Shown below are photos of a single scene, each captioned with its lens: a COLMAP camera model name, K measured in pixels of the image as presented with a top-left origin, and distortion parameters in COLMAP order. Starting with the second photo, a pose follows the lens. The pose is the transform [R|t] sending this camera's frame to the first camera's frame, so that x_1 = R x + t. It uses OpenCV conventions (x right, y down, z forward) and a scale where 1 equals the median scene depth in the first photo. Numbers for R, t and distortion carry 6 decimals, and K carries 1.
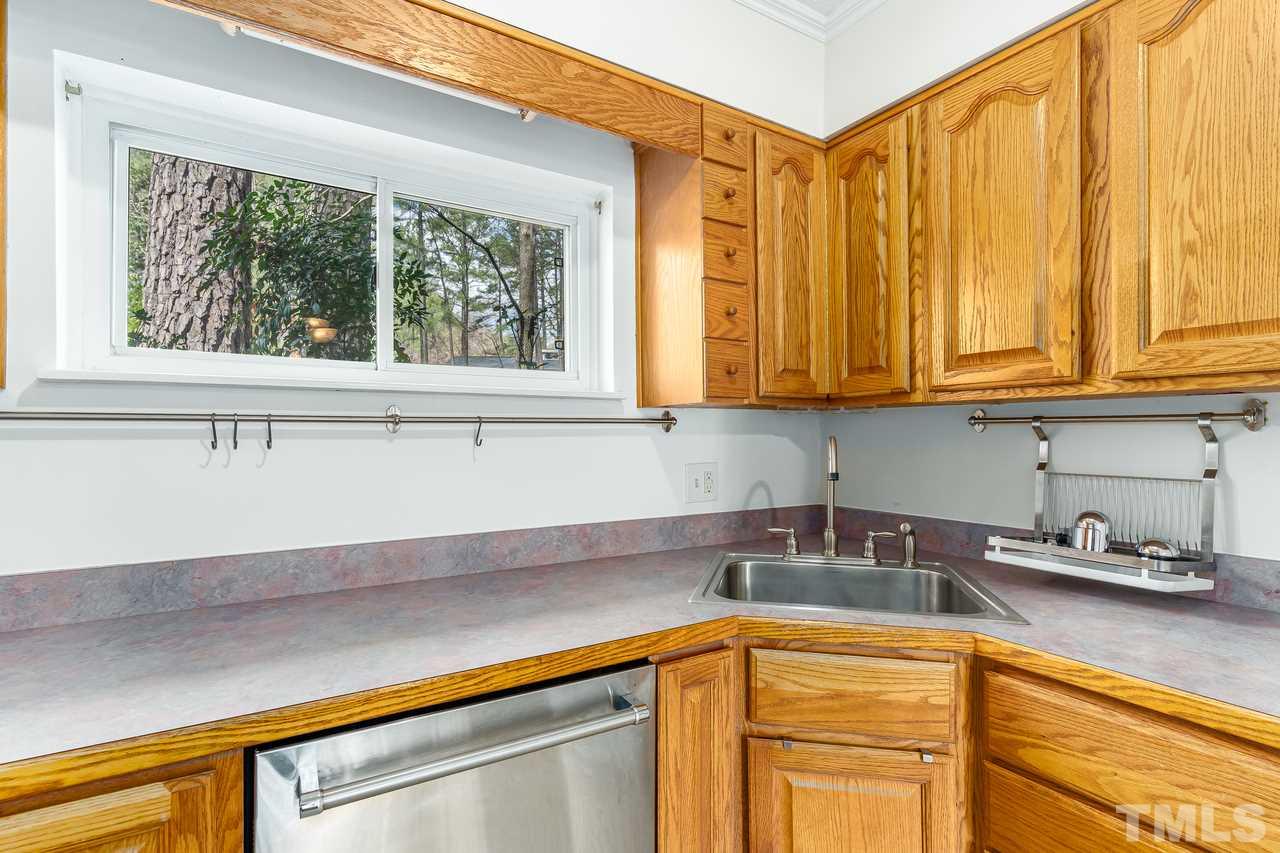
lens RADIAL K [[614.1, 0, 639.5], [0, 614.1, 429.7], [0, 0, 1]] dist [0.000916, -0.000060]
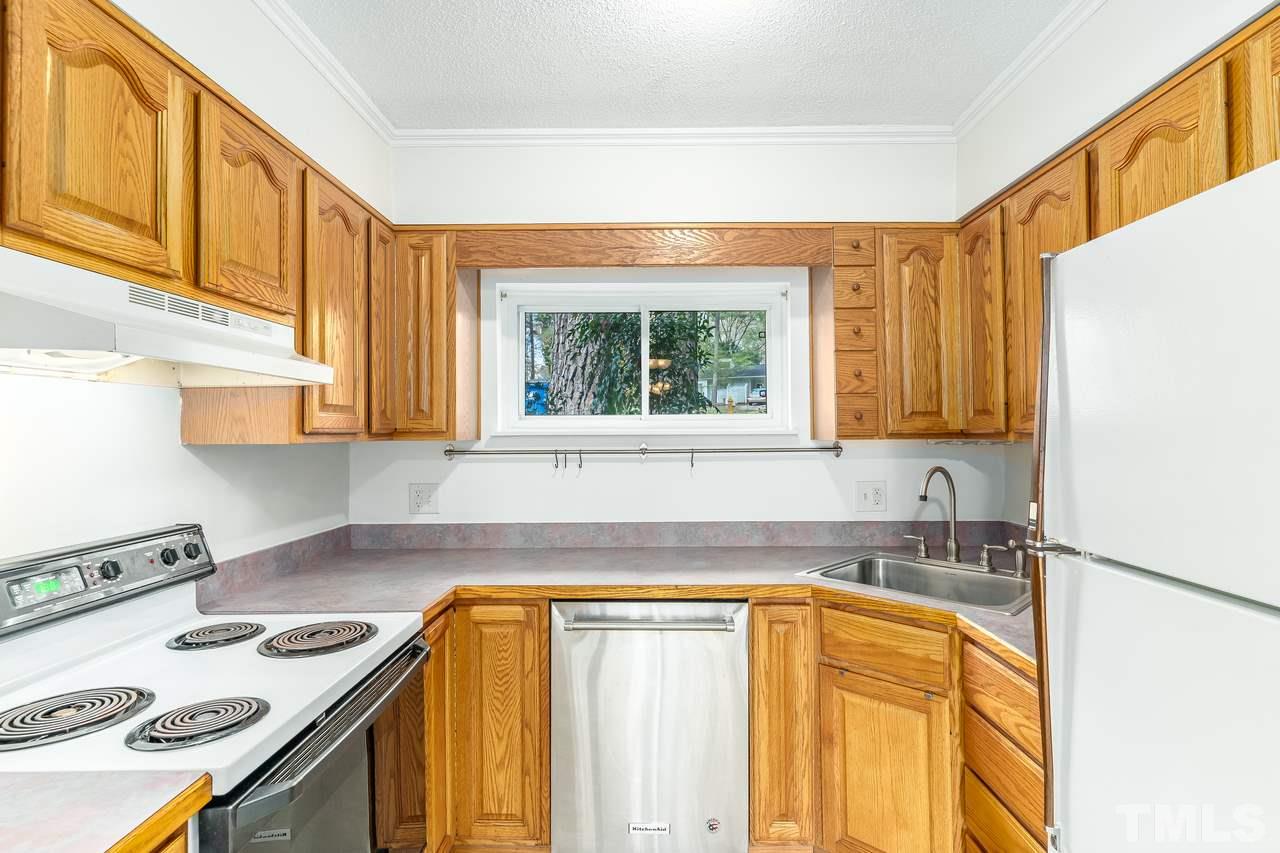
lens RADIAL K [[608.0, 0, 641.5], [0, 608.0, 422.4], [0, 0, 1]] dist [-0.000822, -0.000314]
pose [[0.846568, -0.012818, -0.532126, 0.475733], [0.007920, 0.999903, -0.011485, -0.073344], [0.532222, 0.005508, 0.846587, -0.416872]]
